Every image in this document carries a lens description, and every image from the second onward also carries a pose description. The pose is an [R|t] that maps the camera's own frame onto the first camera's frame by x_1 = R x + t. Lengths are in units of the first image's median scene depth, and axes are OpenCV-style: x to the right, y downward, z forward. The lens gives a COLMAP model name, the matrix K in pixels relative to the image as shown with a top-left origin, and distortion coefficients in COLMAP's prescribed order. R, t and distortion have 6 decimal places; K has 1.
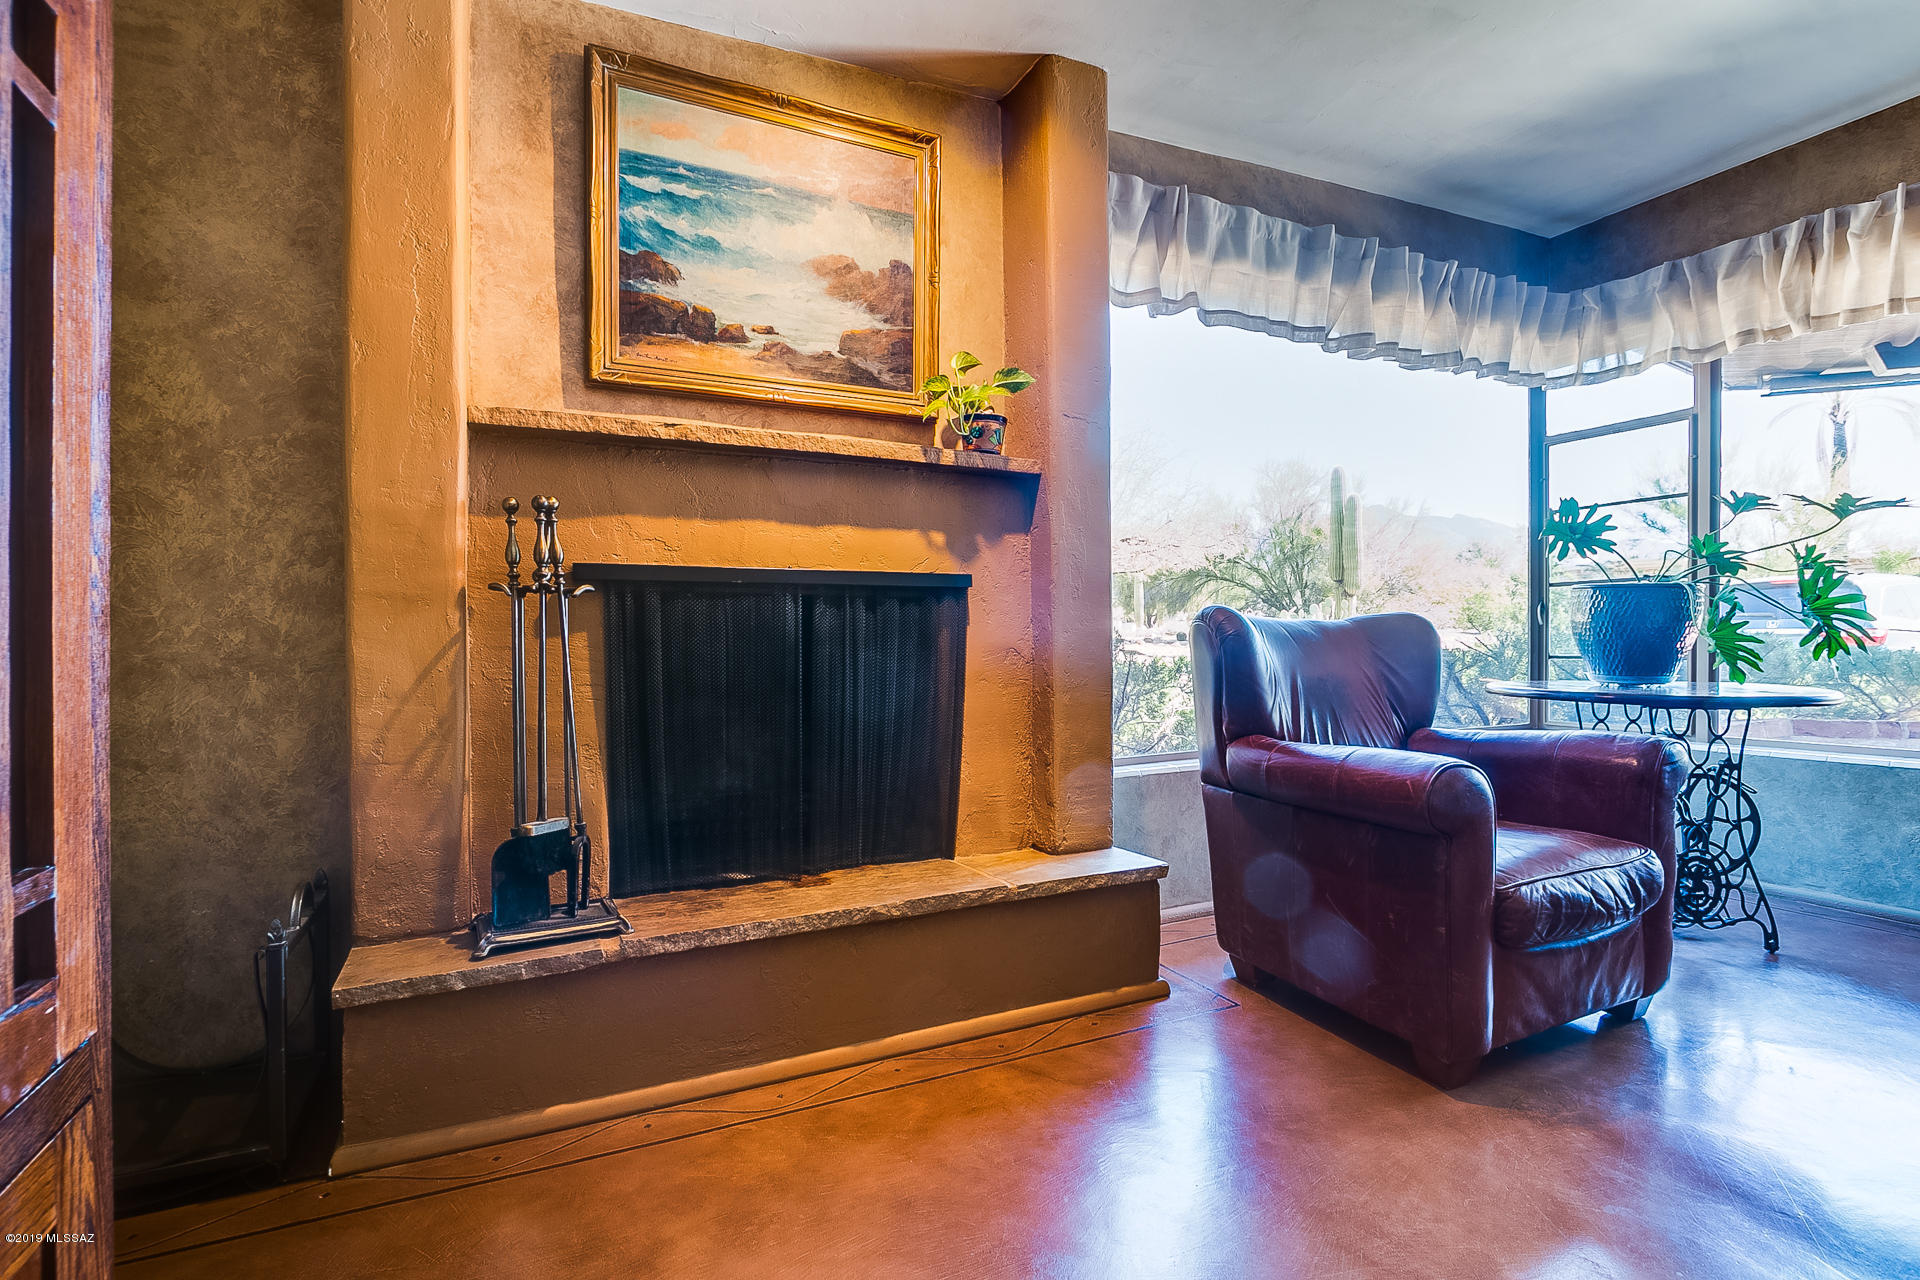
lens RADIAL K [[908.7, 0, 968.5], [0, 908.7, 631.6], [0, 0, 1]] dist [-0.004499, 0.001541]
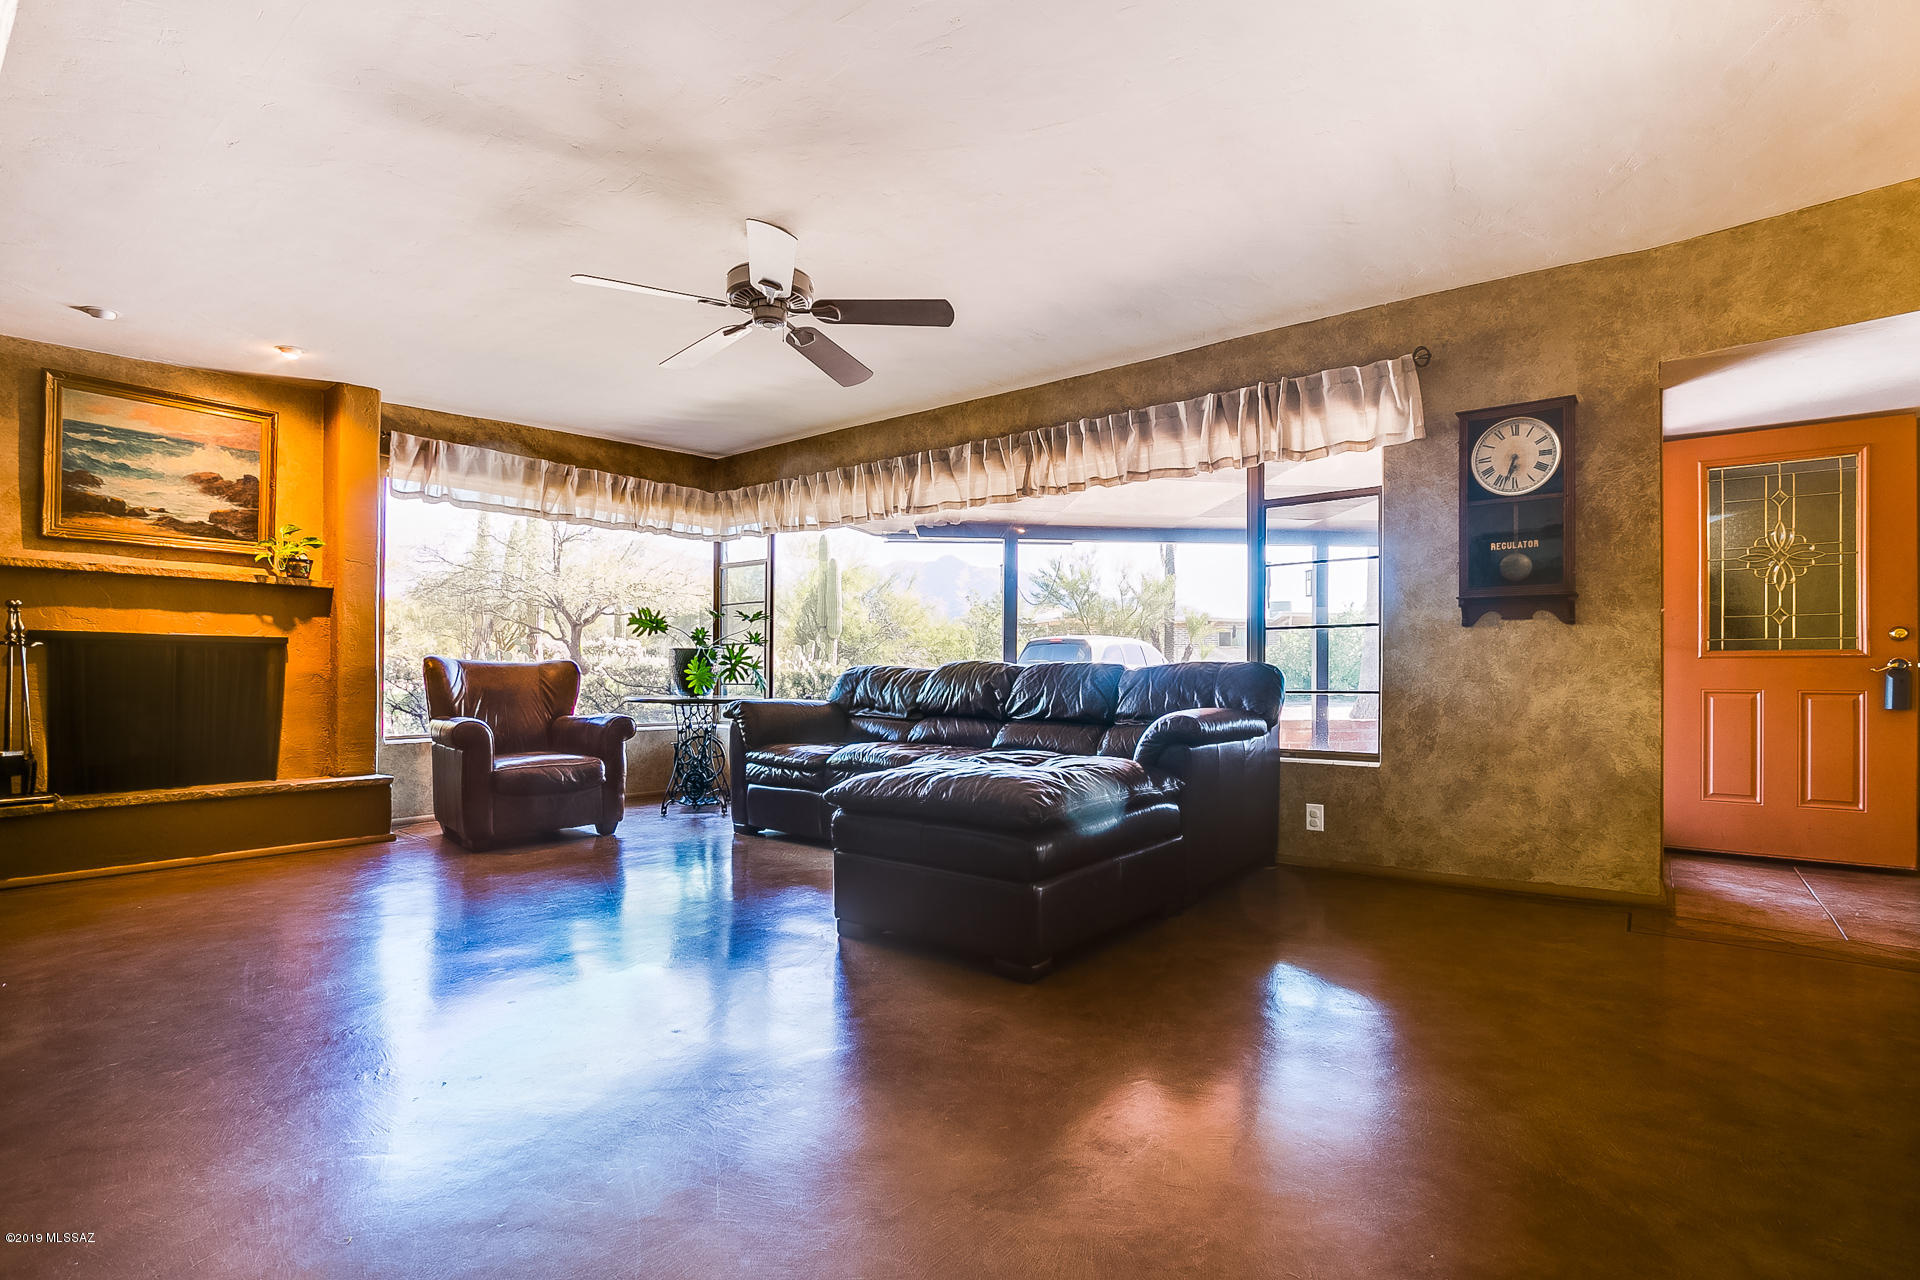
lens RADIAL K [[908.7, 0, 953.0], [0, 908.7, 658.1], [0, 0, 1]] dist [-0.004499, 0.001541]
pose [[0.915151, 0.013190, 0.402896, 0.540287], [-0.004797, 0.999750, -0.021833, 0.019006], [-0.403083, 0.018048, 0.914985, -1.419328]]
